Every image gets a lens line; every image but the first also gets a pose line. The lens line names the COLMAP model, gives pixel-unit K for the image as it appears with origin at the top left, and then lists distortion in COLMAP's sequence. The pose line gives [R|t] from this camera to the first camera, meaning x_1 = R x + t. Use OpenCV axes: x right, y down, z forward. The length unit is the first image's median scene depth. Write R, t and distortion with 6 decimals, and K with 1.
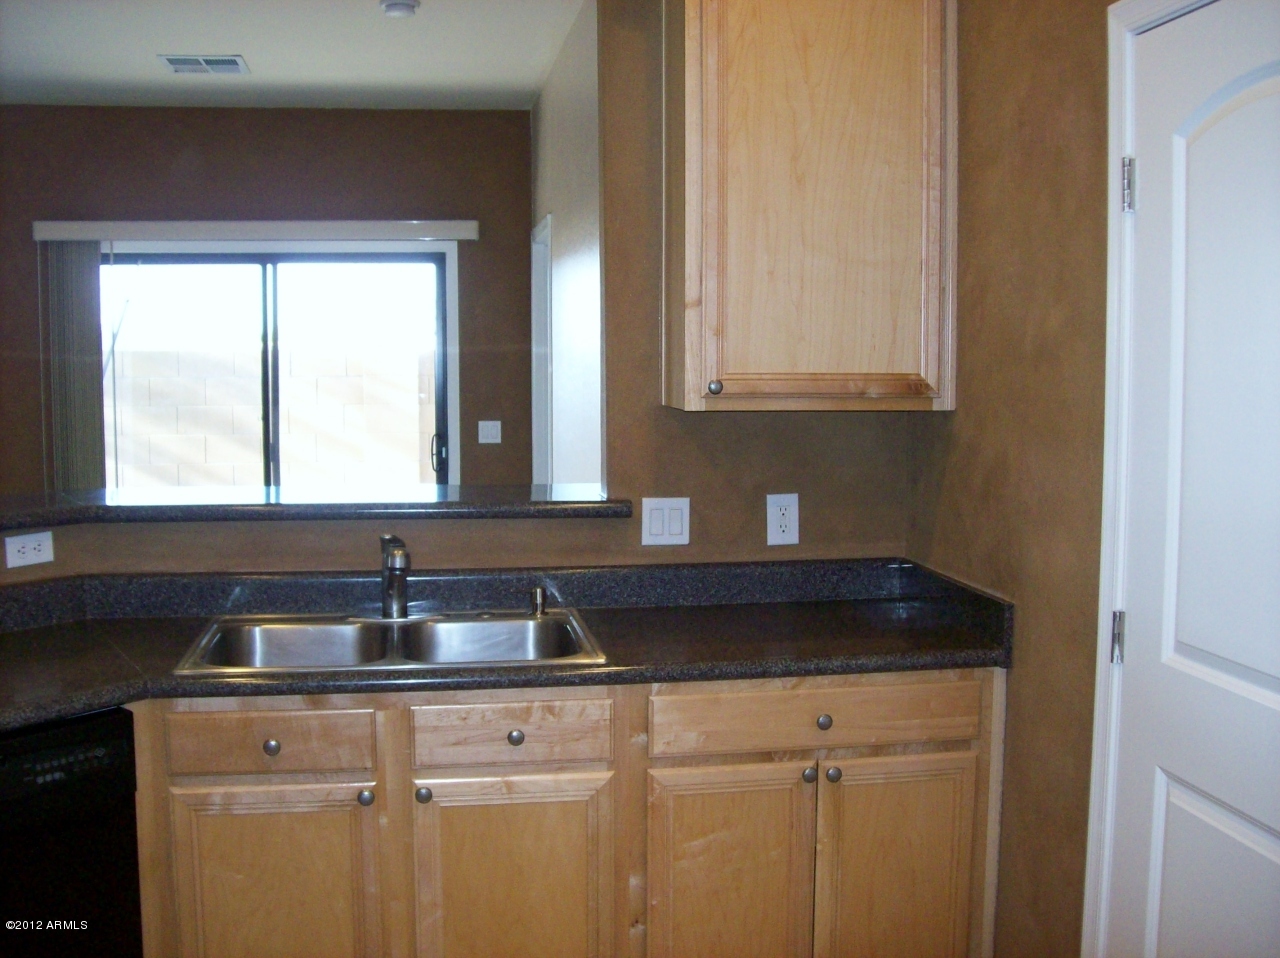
lens RADIAL K [[1384.4, 0, 640.0], [0, 1384.4, 479.0], [0, 0, 1]] dist [-0.196909, 0.175881]
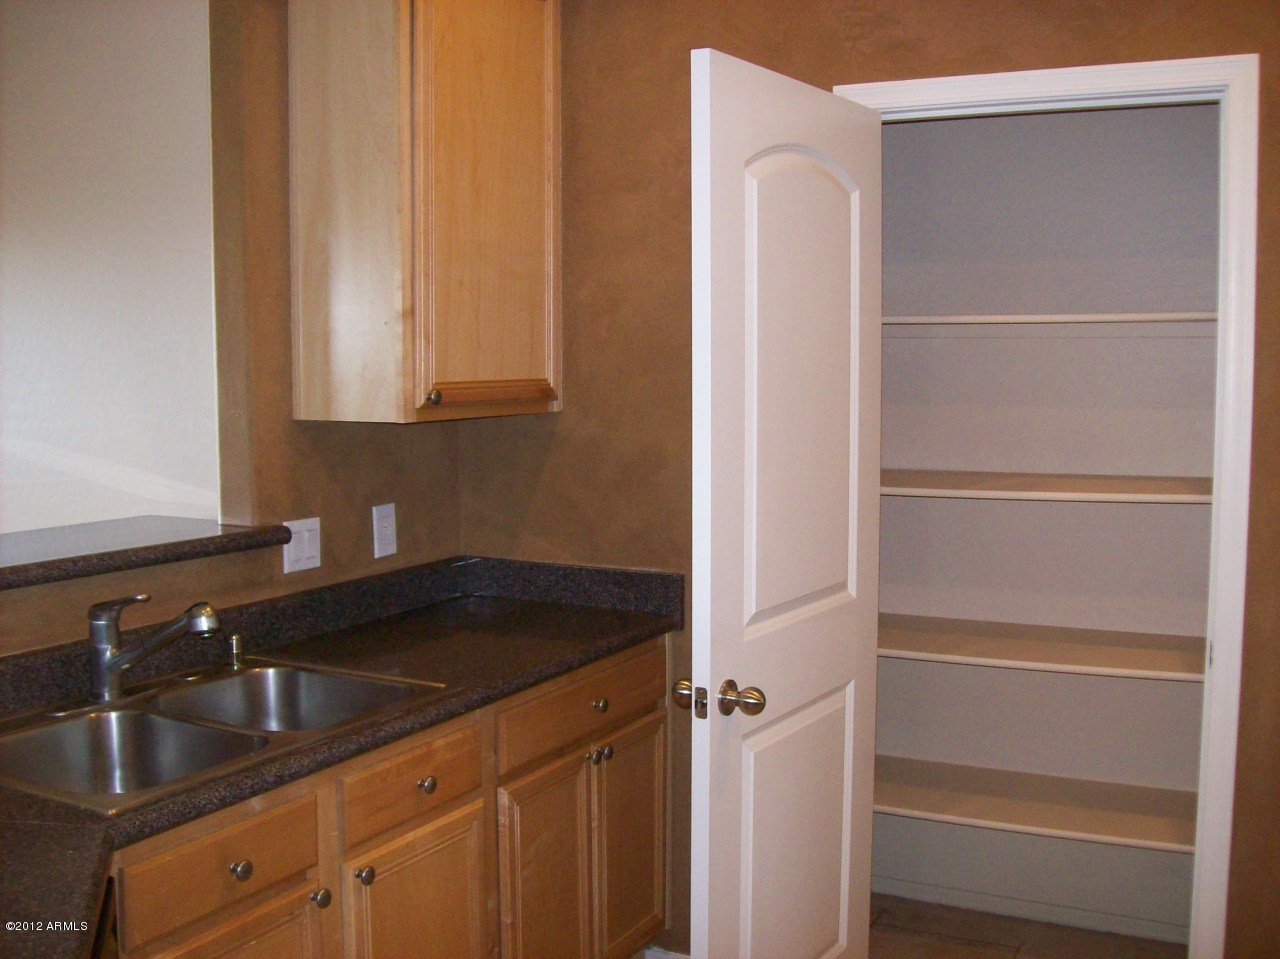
lens RADIAL K [[1350.1, 0, 640.0], [0, 1350.1, 479.5], [0, 0, 1]] dist [-0.178827, 0.140024]
pose [[0.618770, -0.075164, 0.781968, -0.539654], [0.075472, 0.996496, 0.036063, -0.028459], [-0.781938, 0.036702, 0.622274, 0.265119]]
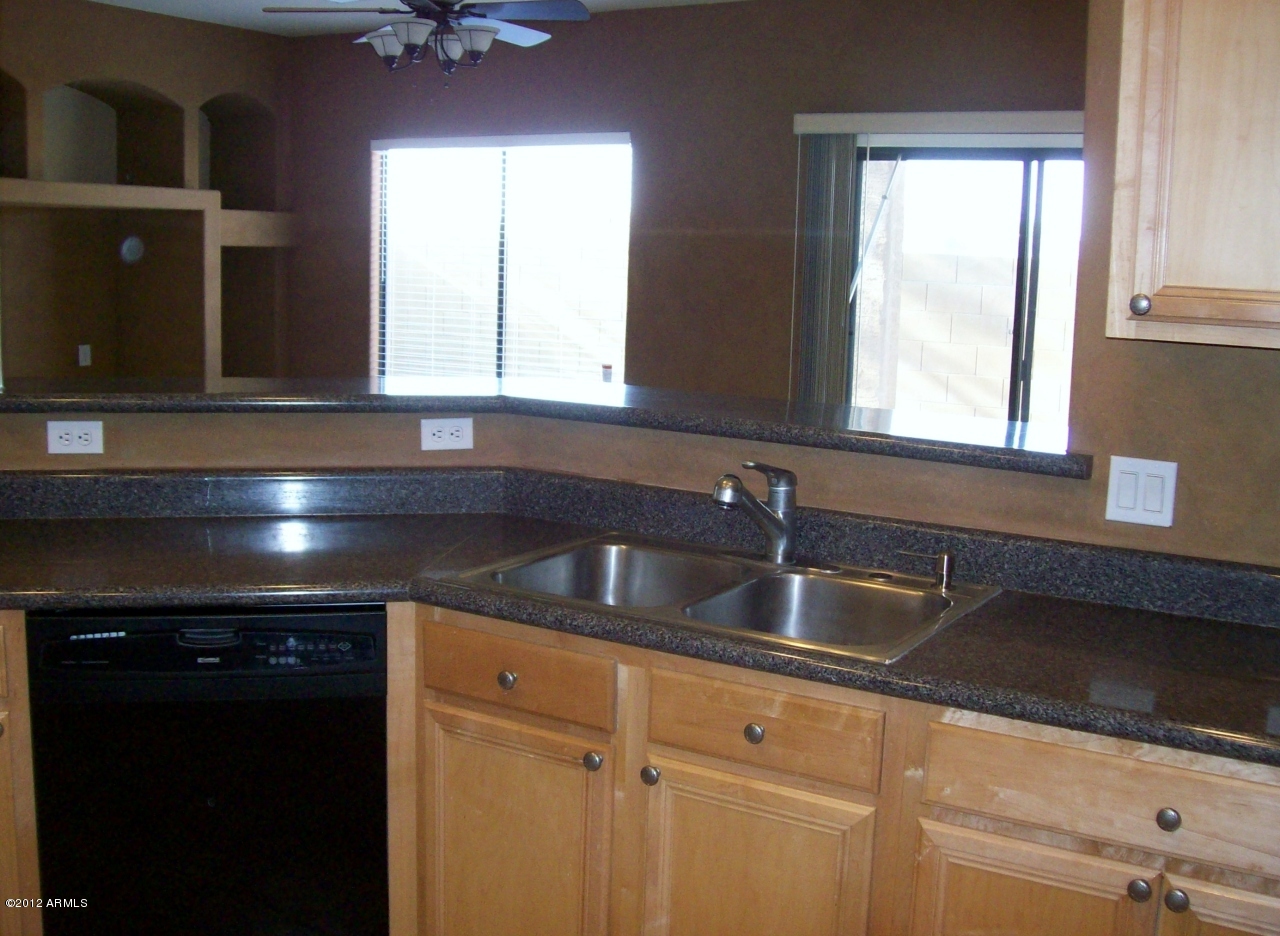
lens RADIAL K [[1413.7, 0, 640.0], [0, 1413.7, 468.0], [0, 0, 1]] dist [-0.149030, 0.013599]
pose [[0.754489, 0.120257, -0.645201, 0.288356], [-0.088903, 0.992735, 0.081071, -0.017082], [0.650263, -0.003807, 0.759700, 0.278498]]
